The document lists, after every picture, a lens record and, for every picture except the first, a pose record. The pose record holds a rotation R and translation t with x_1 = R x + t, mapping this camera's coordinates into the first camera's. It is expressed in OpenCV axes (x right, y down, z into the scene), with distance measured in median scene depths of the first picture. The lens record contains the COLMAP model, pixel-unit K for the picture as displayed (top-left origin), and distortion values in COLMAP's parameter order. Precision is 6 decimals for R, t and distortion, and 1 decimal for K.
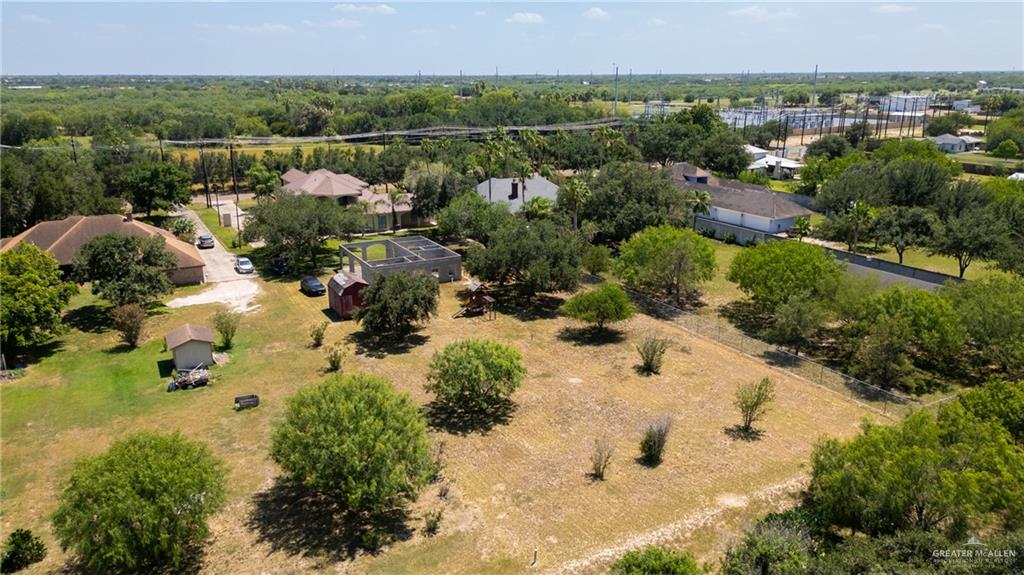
lens RADIAL K [[733.3, 0, 512.1], [0, 733.3, 289.6], [0, 0, 1]] dist [0.041515, -0.004067]
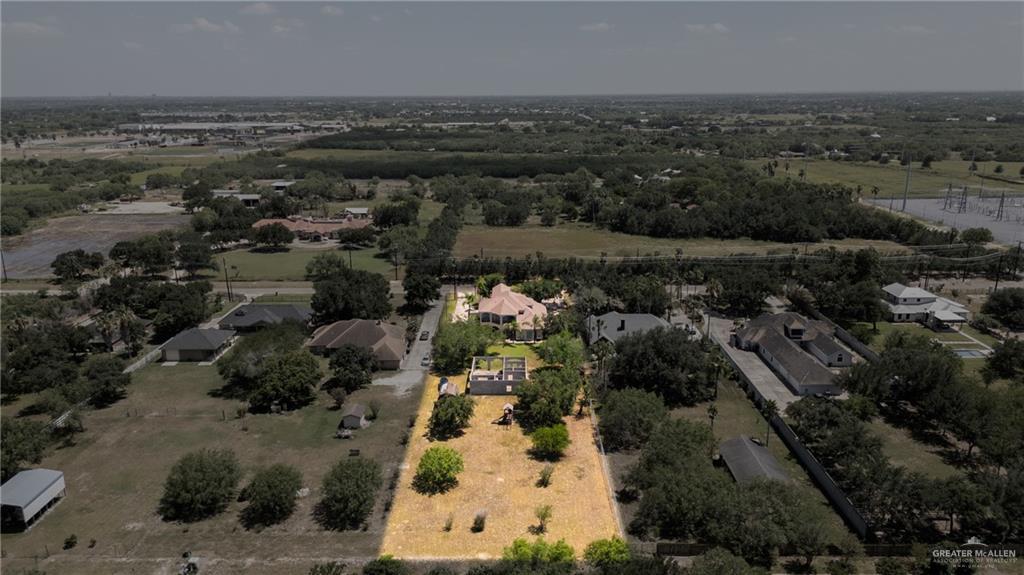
lens RADIAL K [[733.3, 0, 512.6], [0, 733.3, 286.2], [0, 0, 1]] dist [0.041515, -0.004067]
pose [[0.872879, 0.132729, -0.469537, 0.838399], [-0.139279, 0.990032, 0.020941, -0.371168], [0.467636, 0.047117, 0.882664, -0.615809]]
